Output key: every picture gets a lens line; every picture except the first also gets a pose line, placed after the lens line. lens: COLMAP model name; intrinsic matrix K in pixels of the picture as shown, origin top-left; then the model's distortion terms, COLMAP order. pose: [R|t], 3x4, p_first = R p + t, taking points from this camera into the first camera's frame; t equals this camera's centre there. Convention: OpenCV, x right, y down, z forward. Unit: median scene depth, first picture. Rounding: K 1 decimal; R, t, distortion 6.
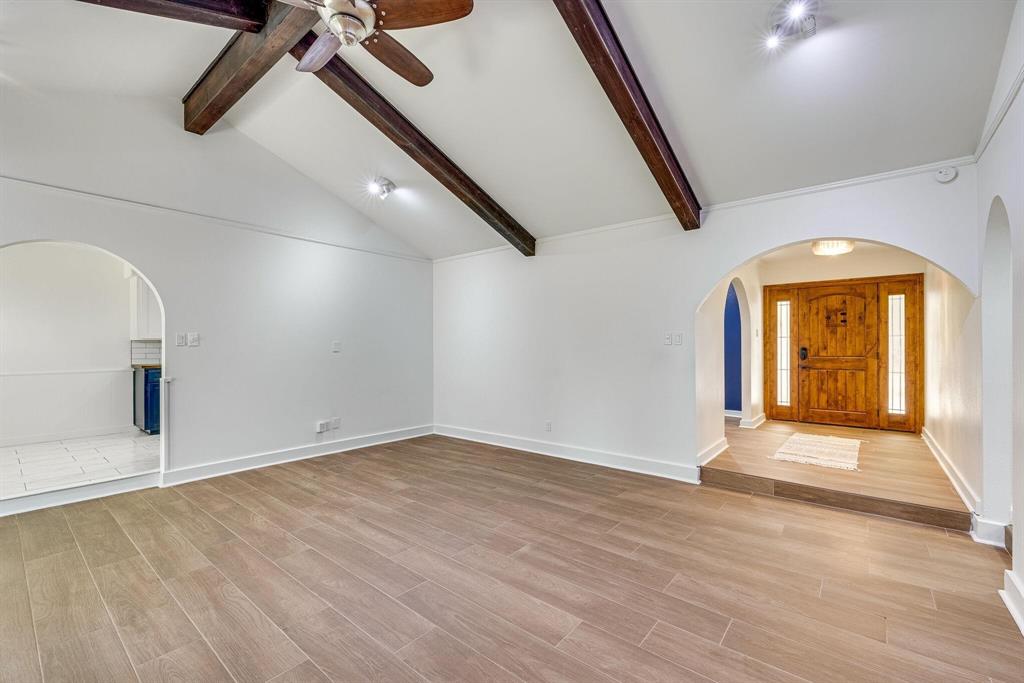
lens RADIAL K [[431.6, 0, 514.5], [0, 431.6, 340.9], [0, 0, 1]] dist [-0.001869, -0.001094]
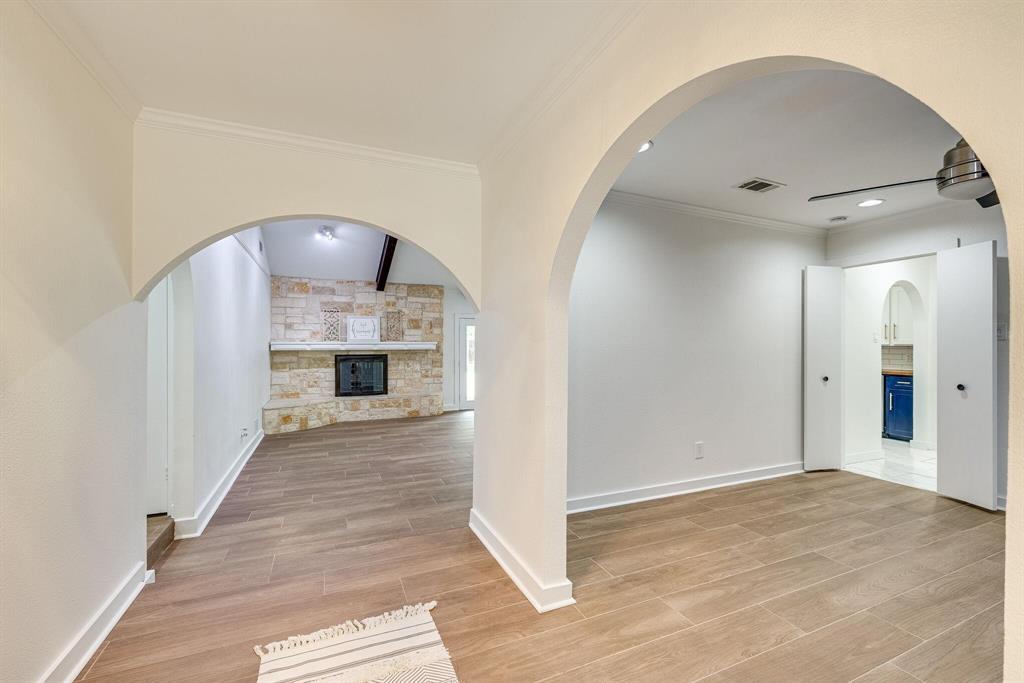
lens RADIAL K [[431.6, 0, 519.8], [0, 431.6, 351.7], [0, 0, 1]] dist [-0.001869, -0.001094]
pose [[-0.448302, 0.016370, -0.893732, 1.254190], [0.008749, 0.999865, 0.013925, -0.023322], [0.893839, -0.001576, -0.448385, 1.682667]]
